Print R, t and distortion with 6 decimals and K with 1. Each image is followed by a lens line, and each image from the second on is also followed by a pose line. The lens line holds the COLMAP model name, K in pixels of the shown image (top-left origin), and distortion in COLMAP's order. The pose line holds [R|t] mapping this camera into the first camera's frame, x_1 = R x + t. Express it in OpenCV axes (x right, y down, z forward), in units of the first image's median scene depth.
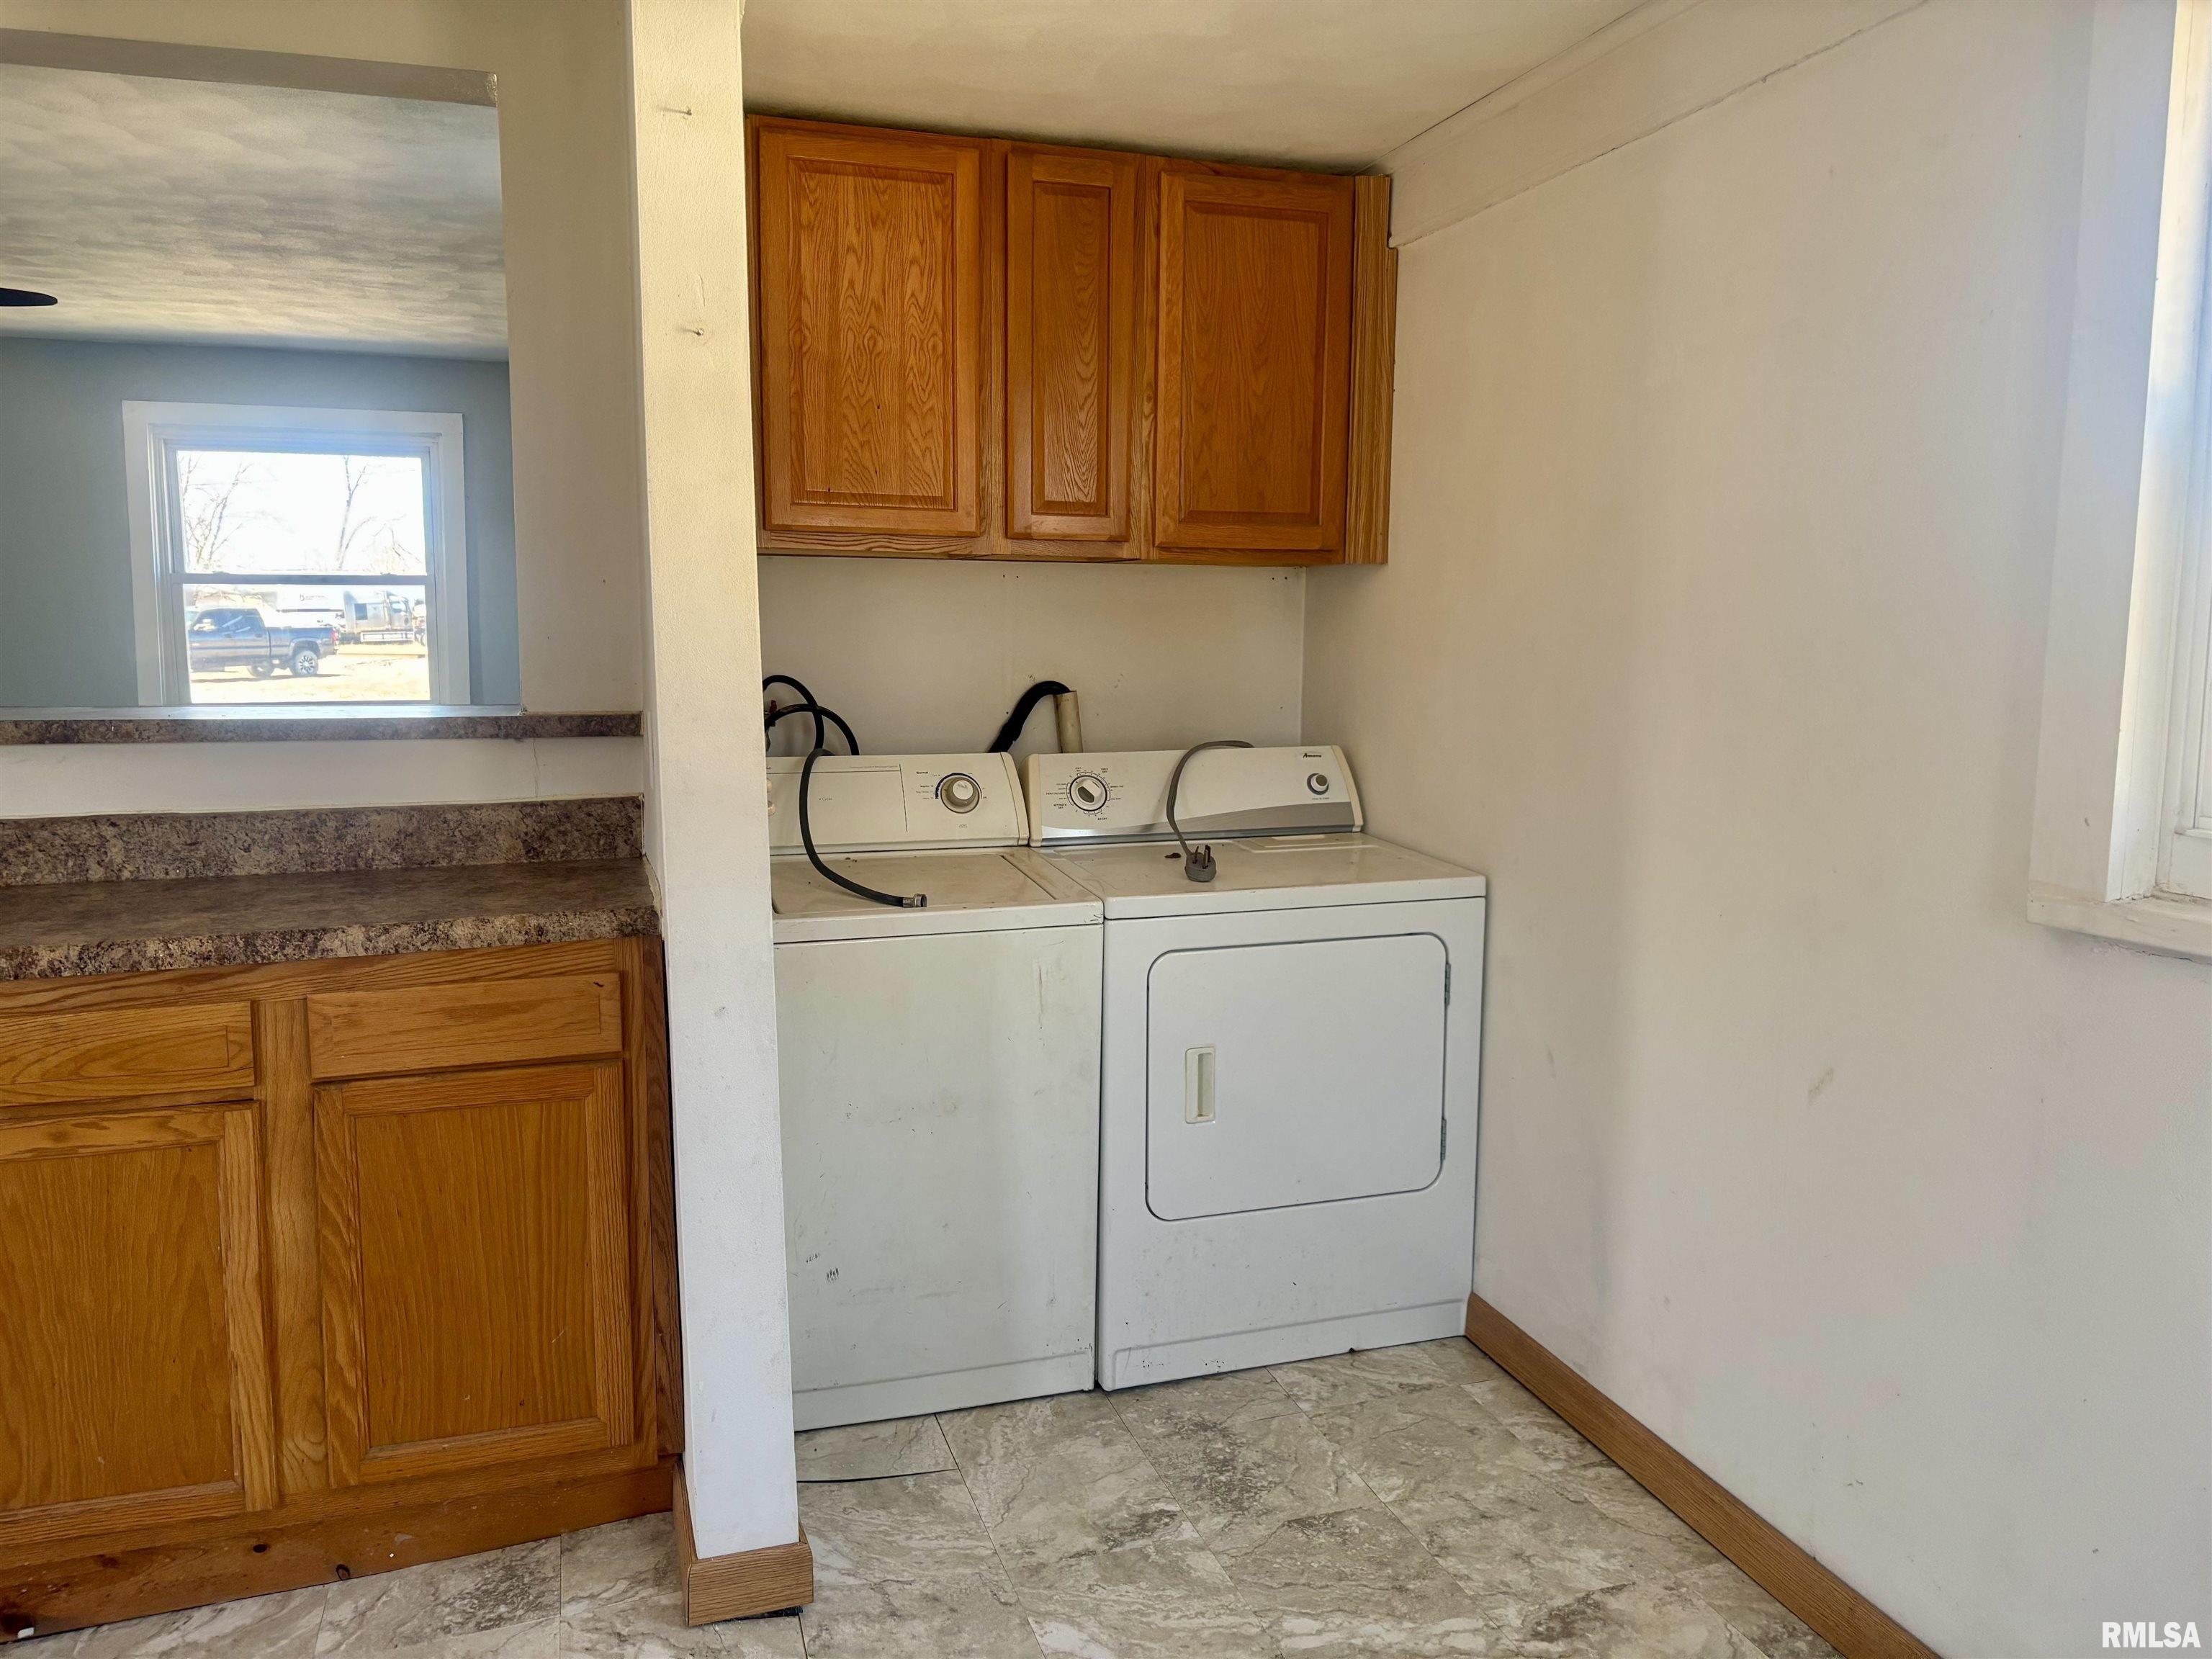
lens RADIAL K [[1659.4, 0, 1099.4], [0, 1659.4, 812.7], [0, 0, 1]] dist [0.053382, -0.056709]
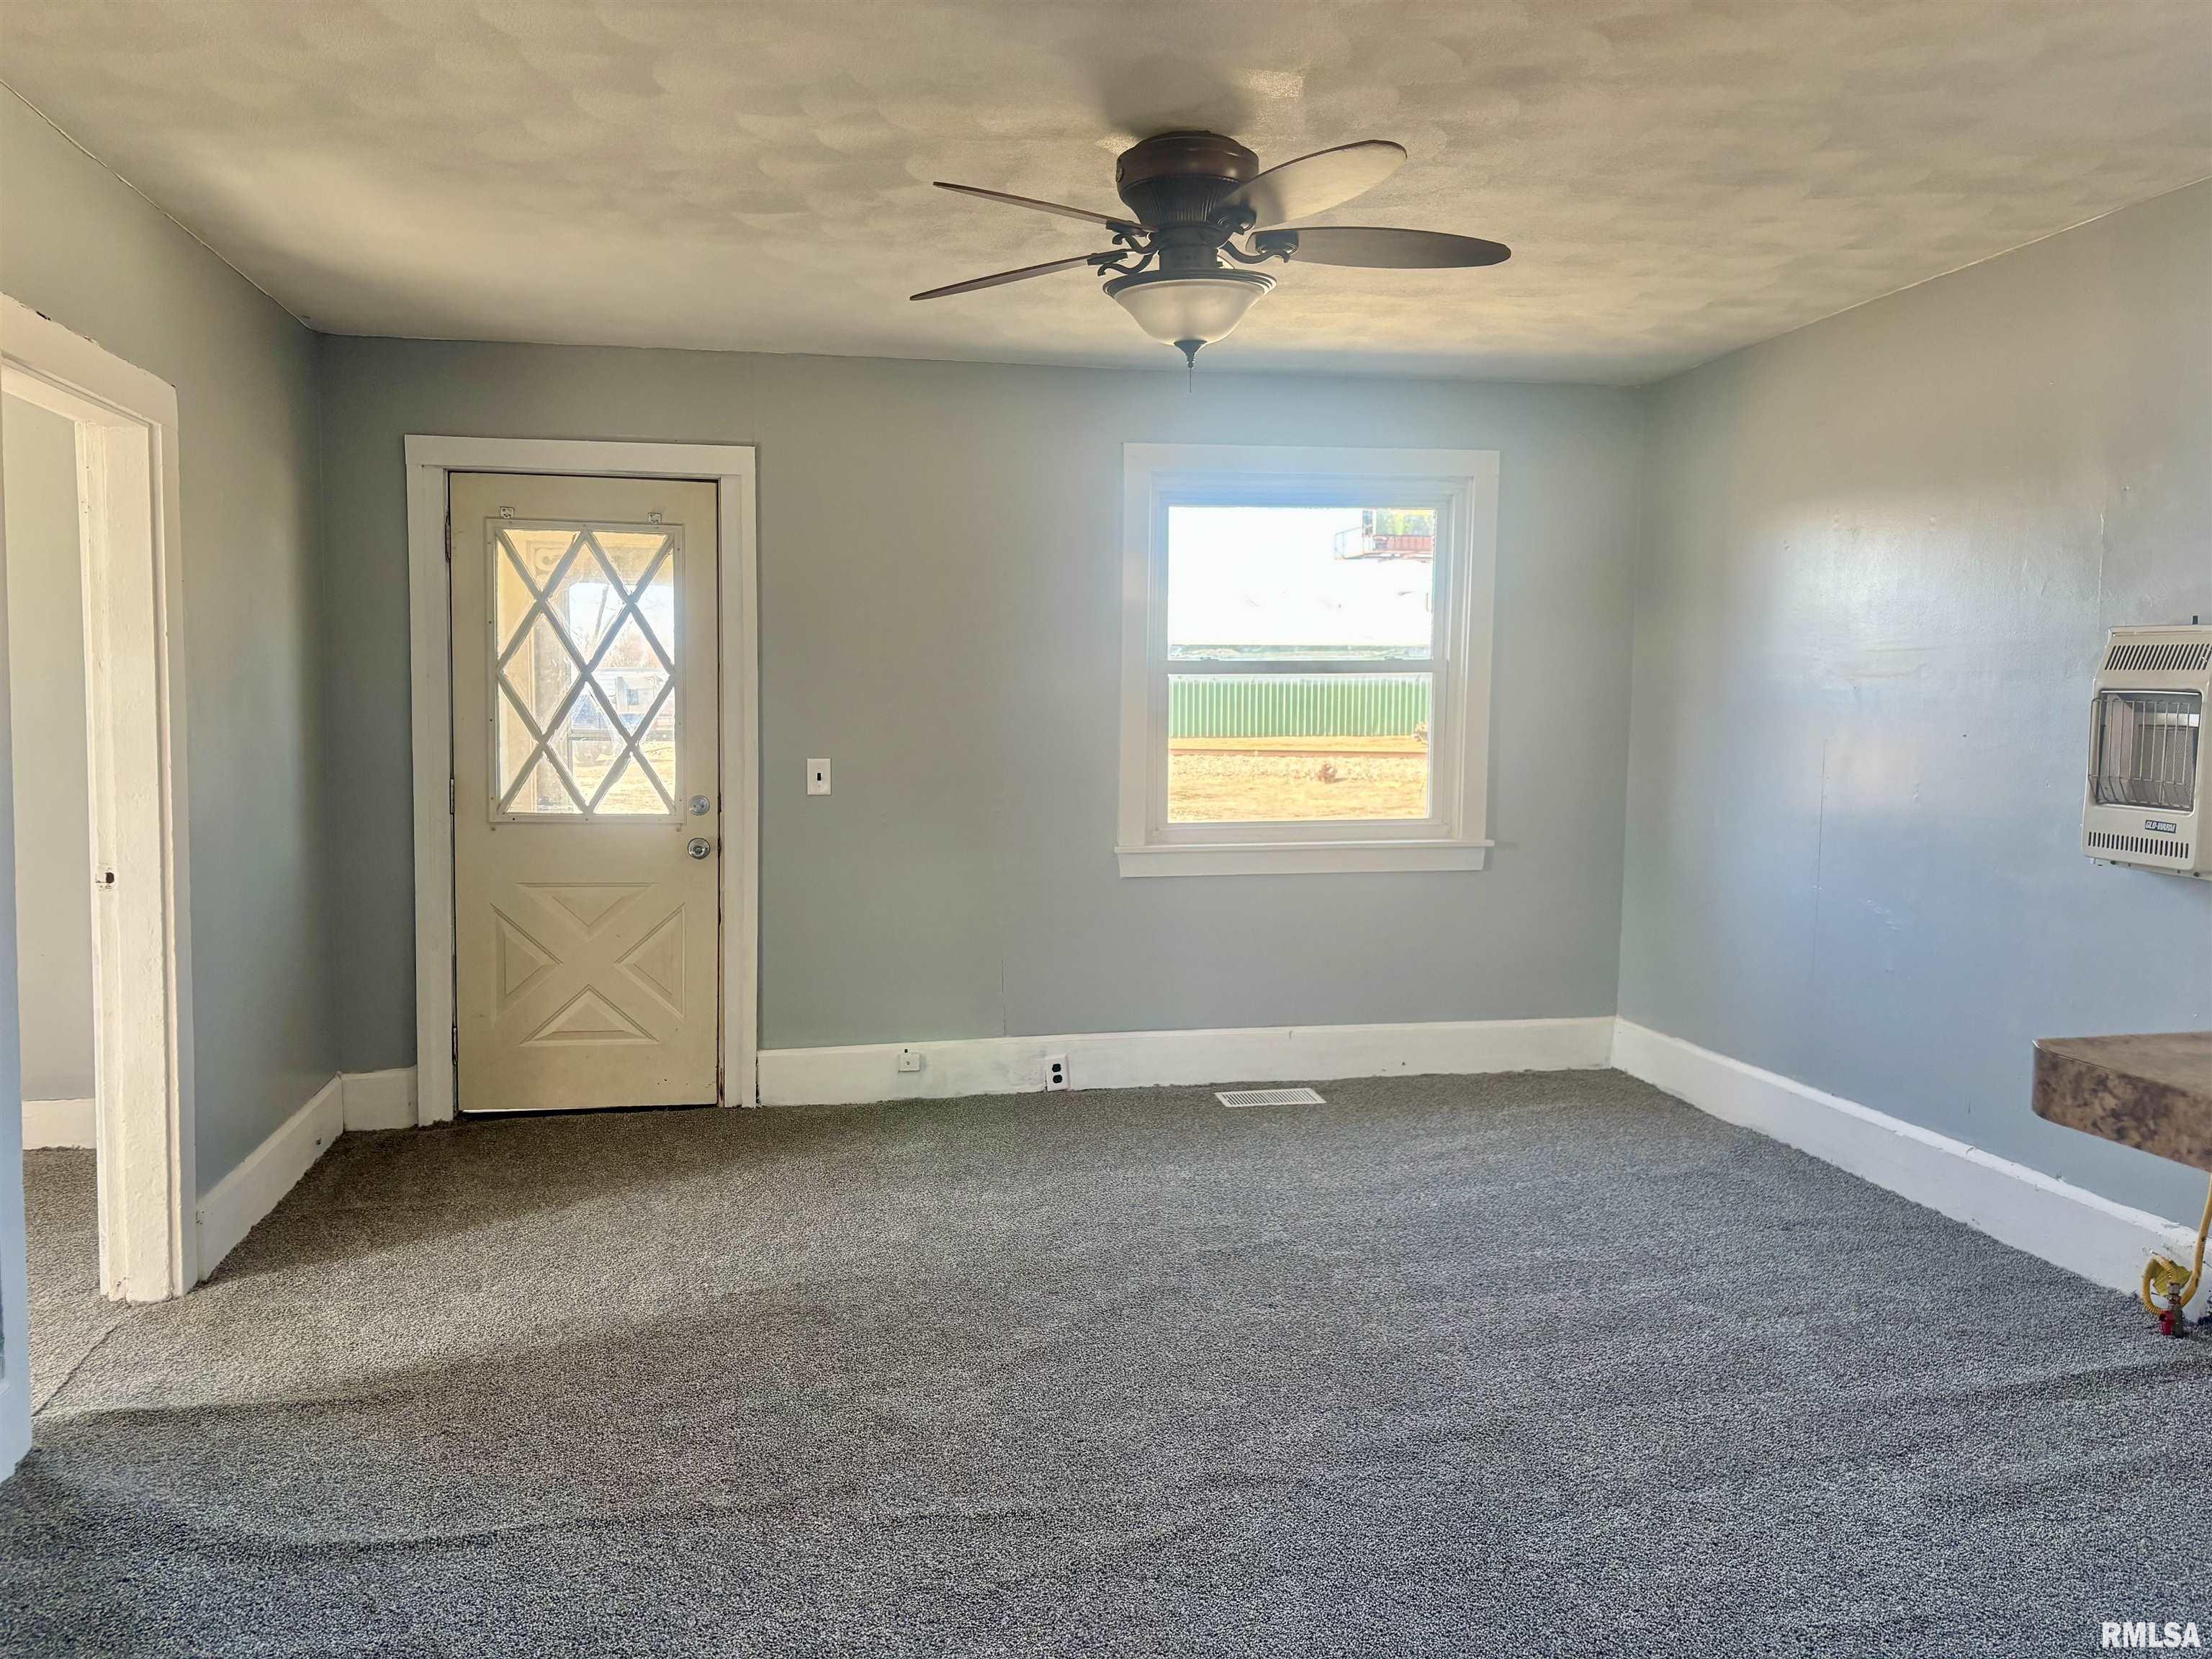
lens RADIAL K [[1659.4, 0, 1064.2], [0, 1659.4, 837.5], [0, 0, 1]] dist [0.053382, -0.056709]
pose [[0.991365, 0.009154, -0.130813, -1.513176], [-0.013539, 0.999374, -0.032676, -0.101340], [0.130432, 0.034165, 0.990868, 0.683876]]
